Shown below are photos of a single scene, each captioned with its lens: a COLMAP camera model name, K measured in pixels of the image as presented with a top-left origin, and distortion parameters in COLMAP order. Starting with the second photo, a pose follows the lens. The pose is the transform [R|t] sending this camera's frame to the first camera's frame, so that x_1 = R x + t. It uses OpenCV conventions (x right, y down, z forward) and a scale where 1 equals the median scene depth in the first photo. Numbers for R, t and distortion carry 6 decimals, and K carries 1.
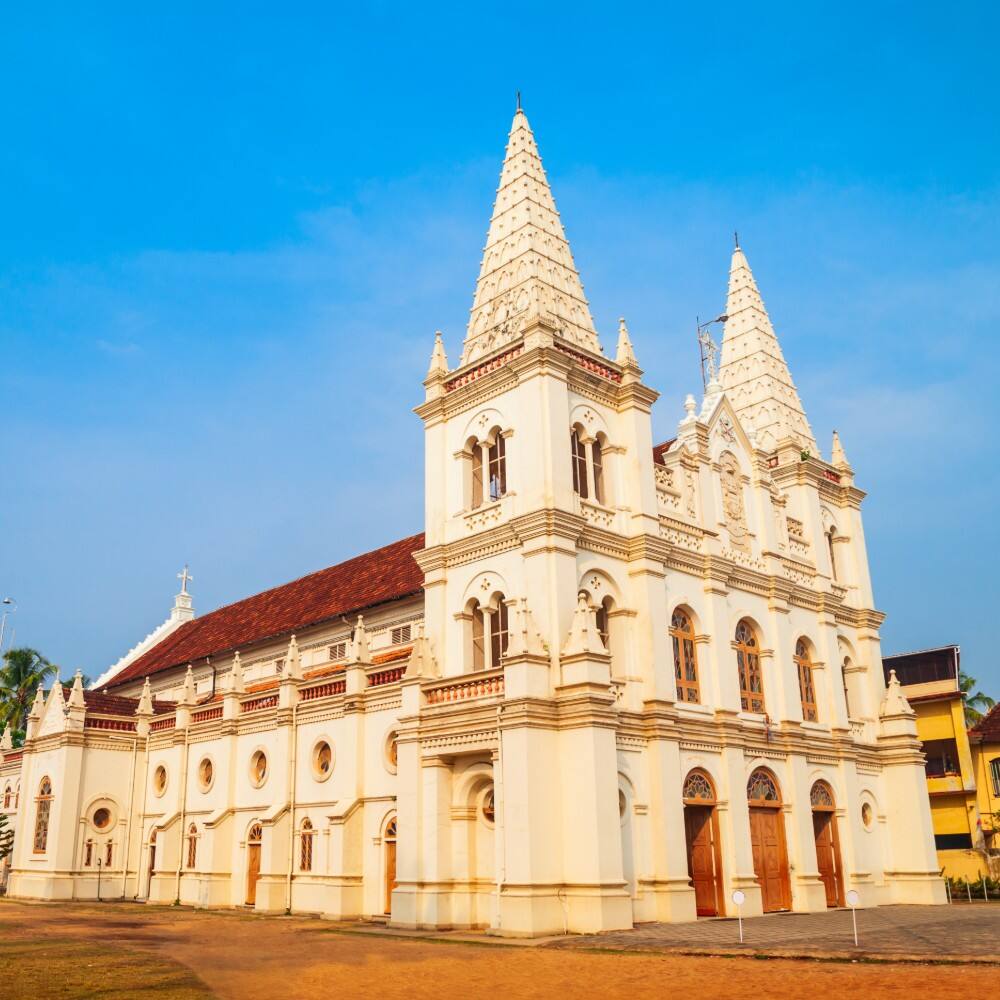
lens RADIAL K [[1041.6, 0, 498.9], [0, 1041.6, 499.3], [0, 0, 1]] dist [-0.047325, 0.000000]
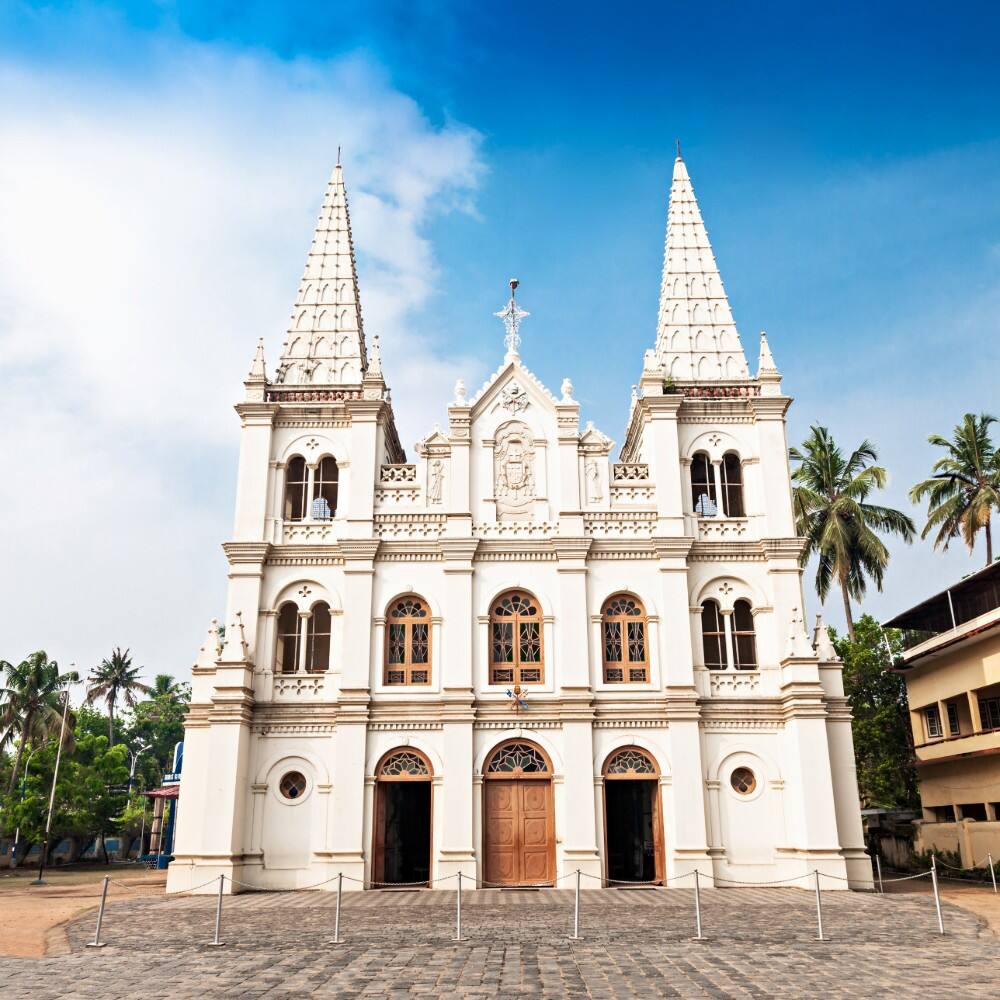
lens RADIAL K [[993.1, 0, 500.5], [0, 993.1, 501.9], [0, 0, 1]] dist [0.007618, 0.000000]
pose [[0.732643, -0.210888, -0.647117, 0.877579], [0.231380, 0.971331, -0.054585, 0.084328], [0.640076, -0.109738, 0.760434, 0.284111]]
